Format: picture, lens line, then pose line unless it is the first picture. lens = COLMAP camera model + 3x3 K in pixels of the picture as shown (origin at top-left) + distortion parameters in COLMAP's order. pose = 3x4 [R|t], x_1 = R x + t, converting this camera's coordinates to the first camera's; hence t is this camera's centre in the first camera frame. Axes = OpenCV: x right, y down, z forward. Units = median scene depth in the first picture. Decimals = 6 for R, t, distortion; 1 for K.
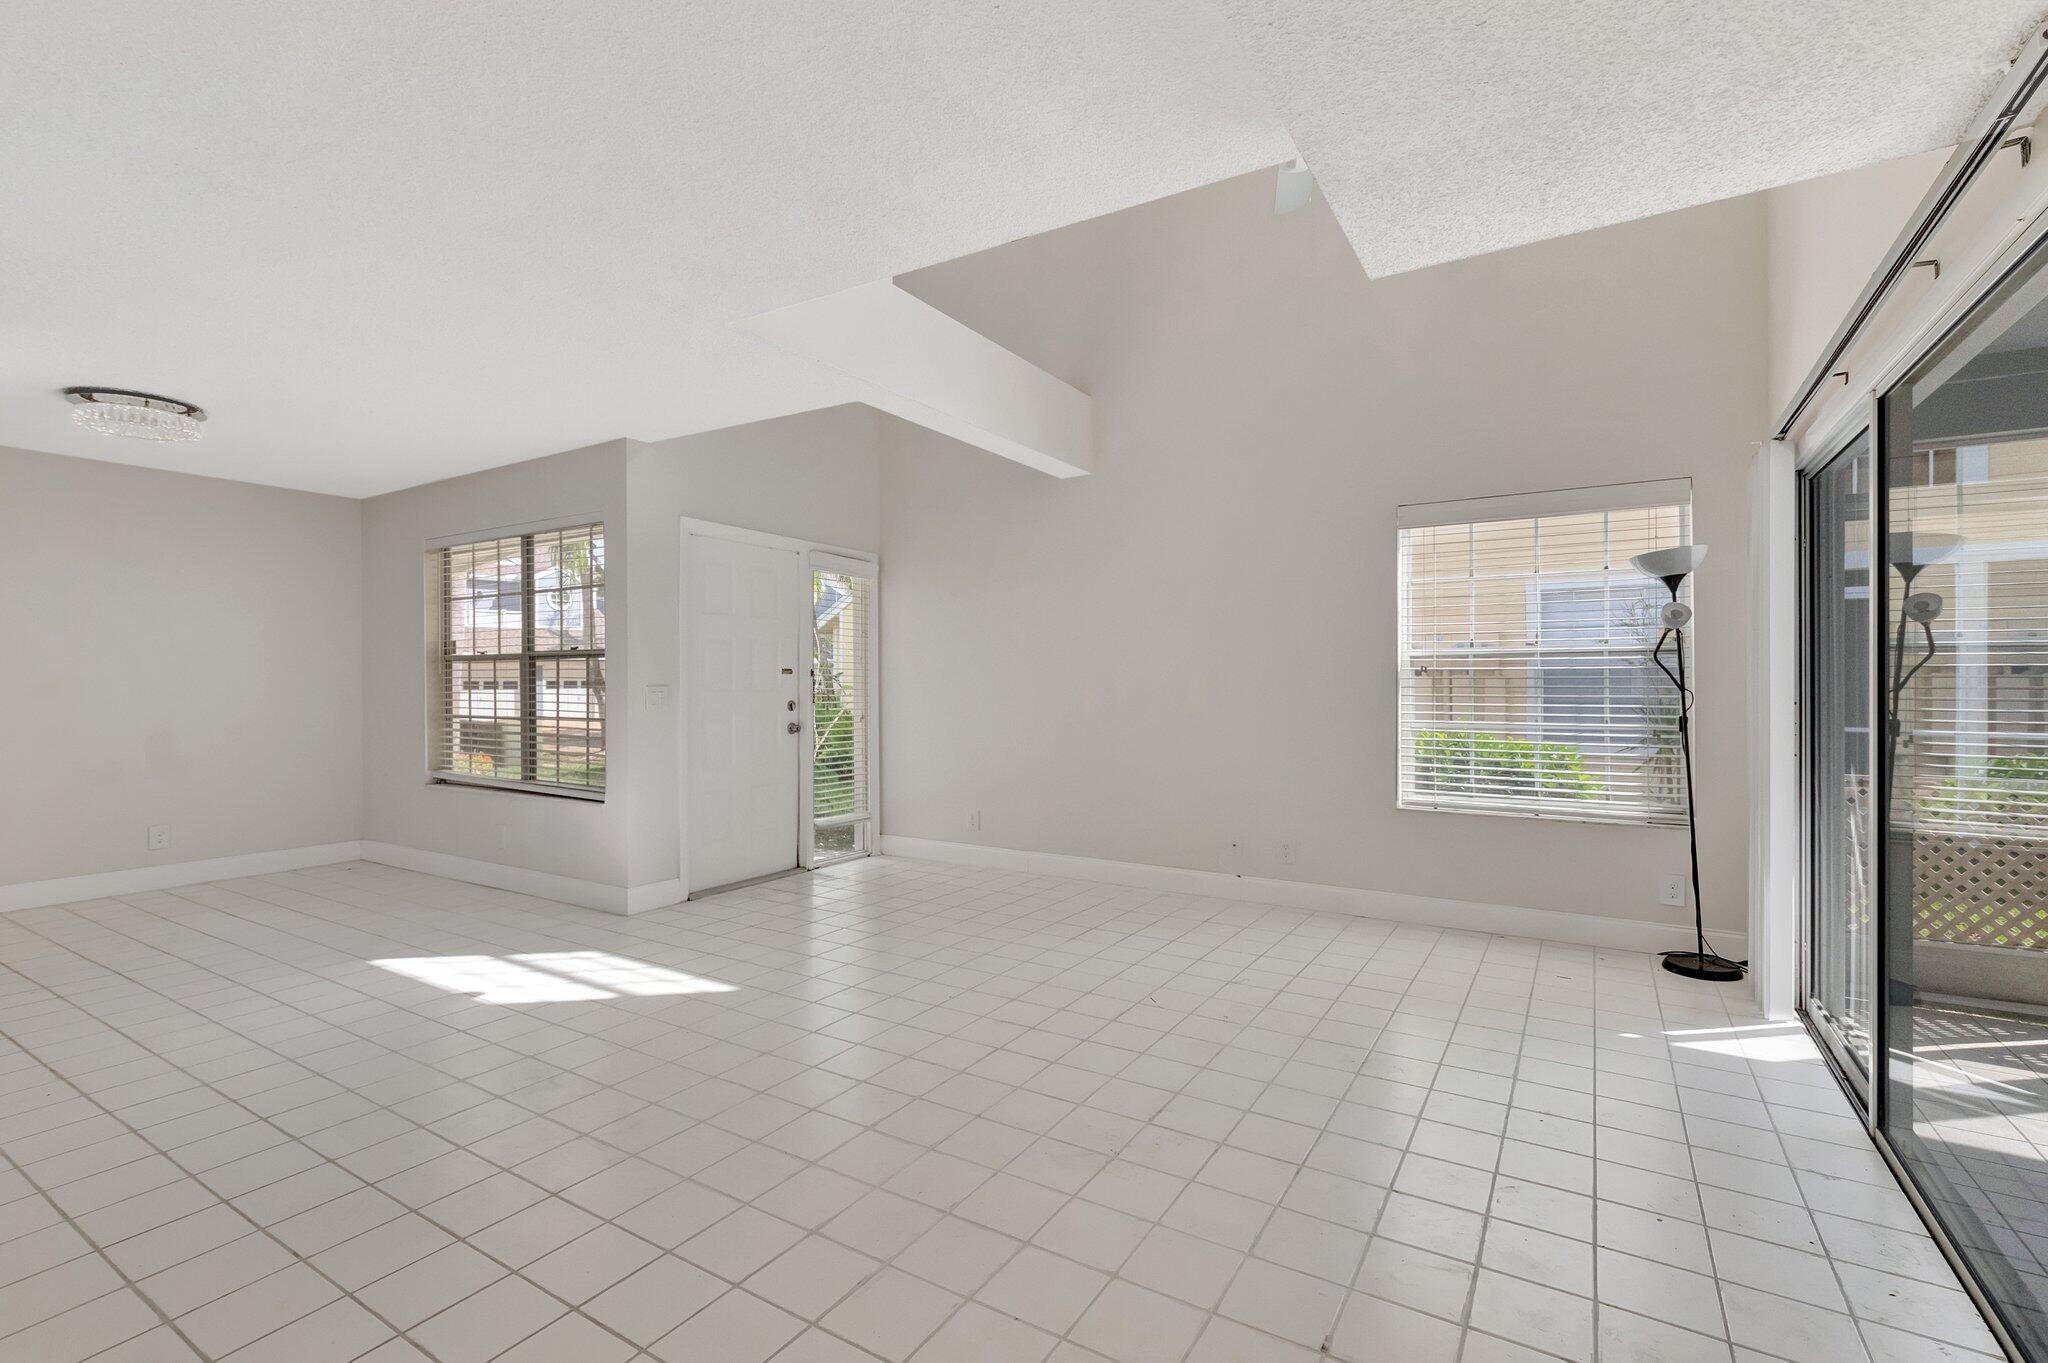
lens RADIAL K [[909.1, 0, 1023.6], [0, 909.1, 690.1], [0, 0, 1]] dist [0.002005, -0.003774]
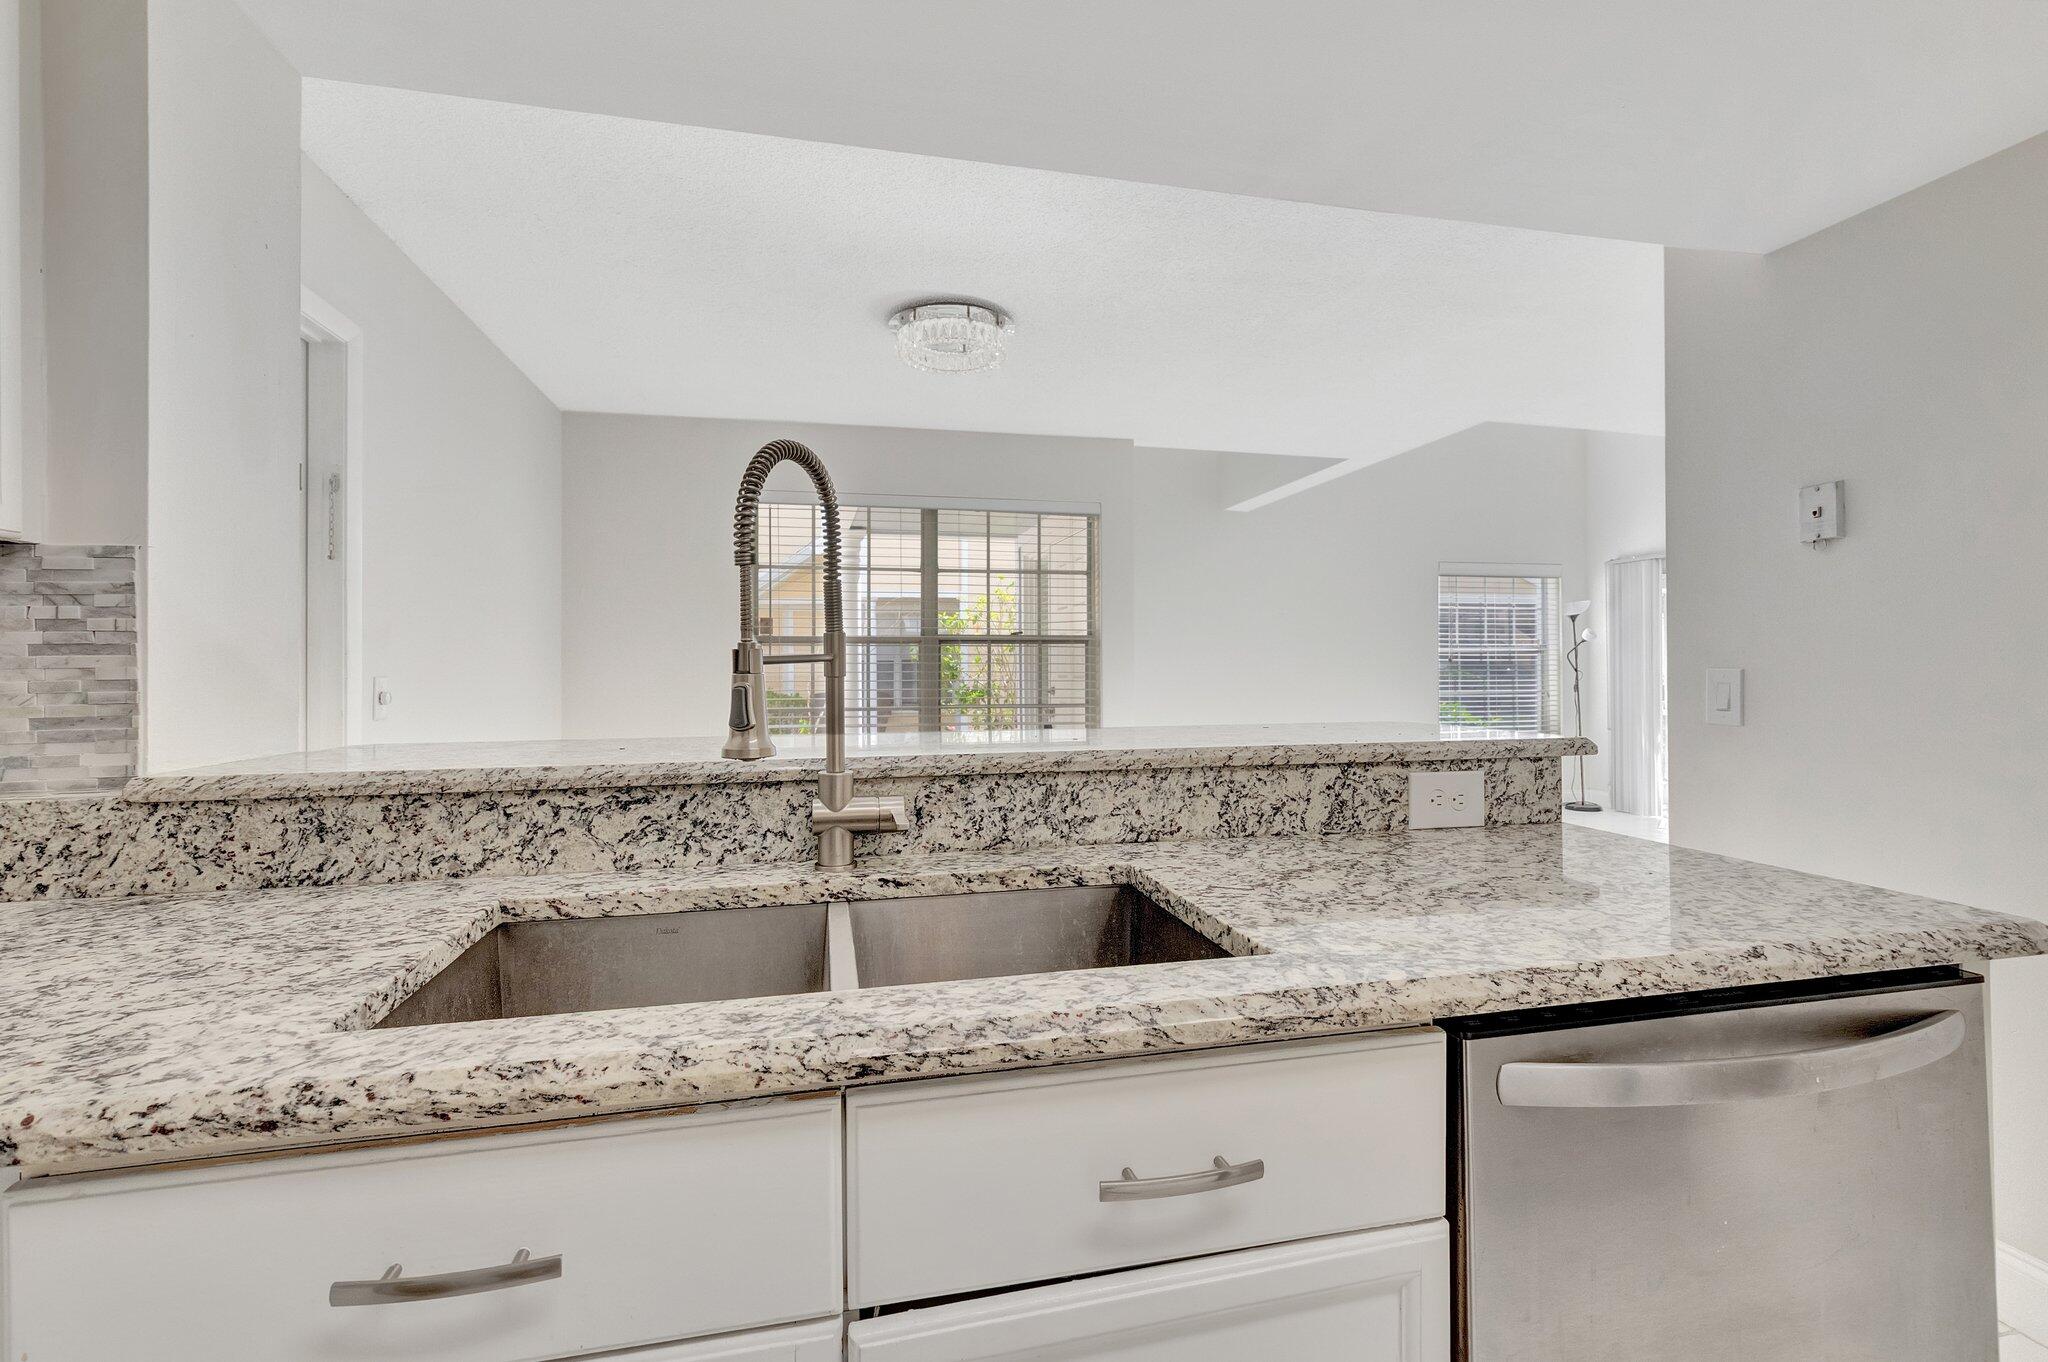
lens RADIAL K [[909.1, 0, 1020.3], [0, 909.1, 668.5], [0, 0, 1]] dist [0.002005, -0.003774]
pose [[0.721796, 0.000171, 0.692106, -1.117998], [0.011803, 0.999851, -0.012557, 0.003787], [-0.692005, 0.017233, 0.721687, 0.282456]]
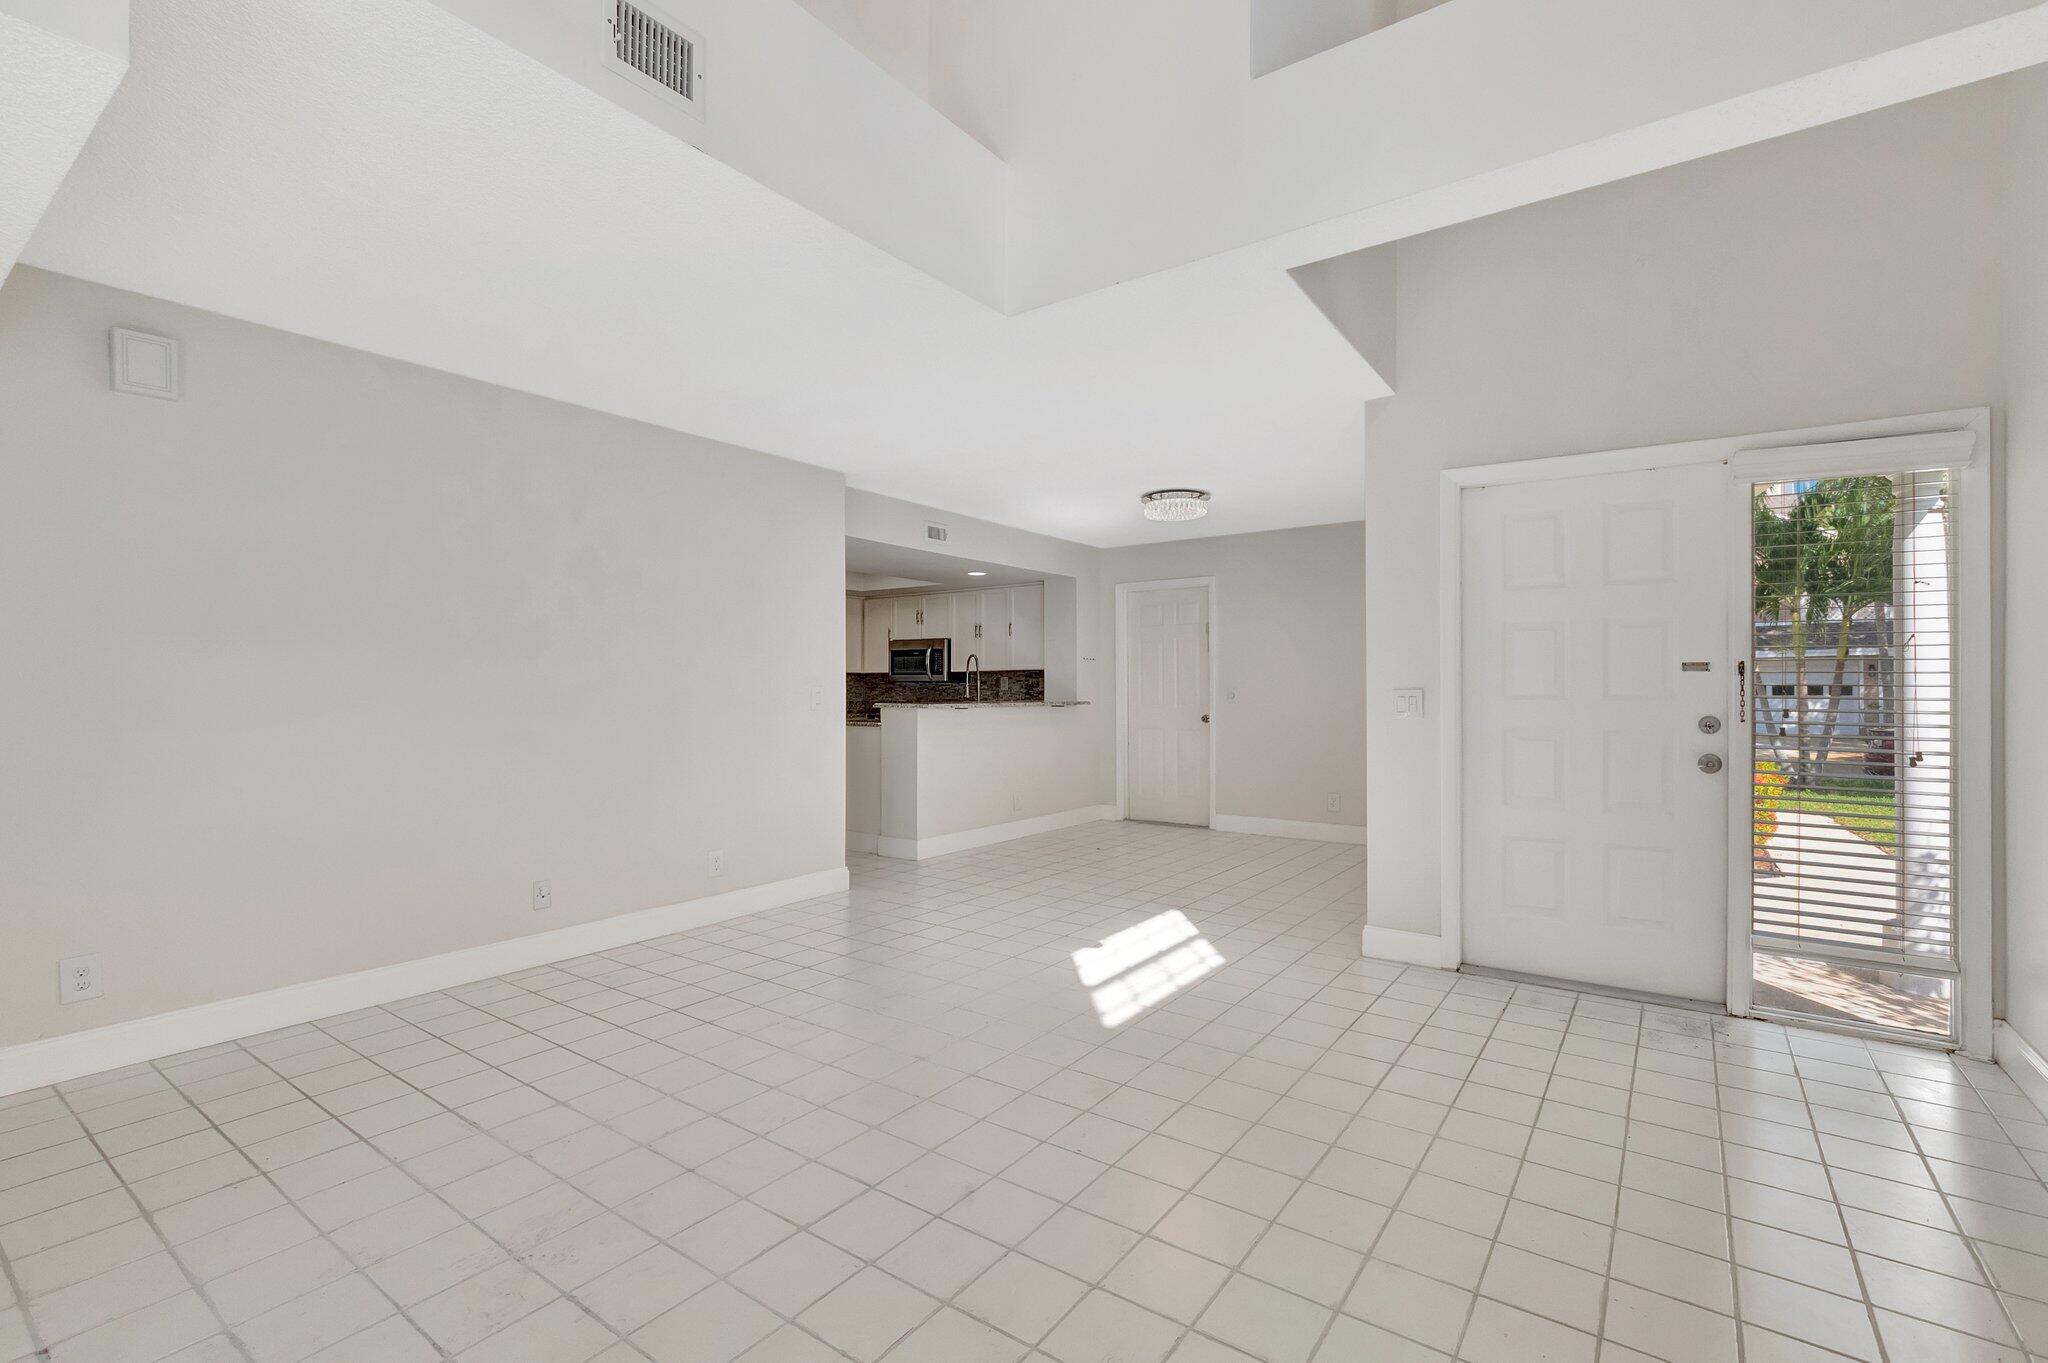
lens RADIAL K [[909.1, 0, 1038.7], [0, 909.1, 667.5], [0, 0, 1]] dist [0.002005, -0.003774]
pose [[-0.065848, -0.019021, -0.997648, 0.389919], [-0.012870, 0.999751, -0.018211, -0.003888], [0.997747, 0.011641, -0.066076, 0.656557]]
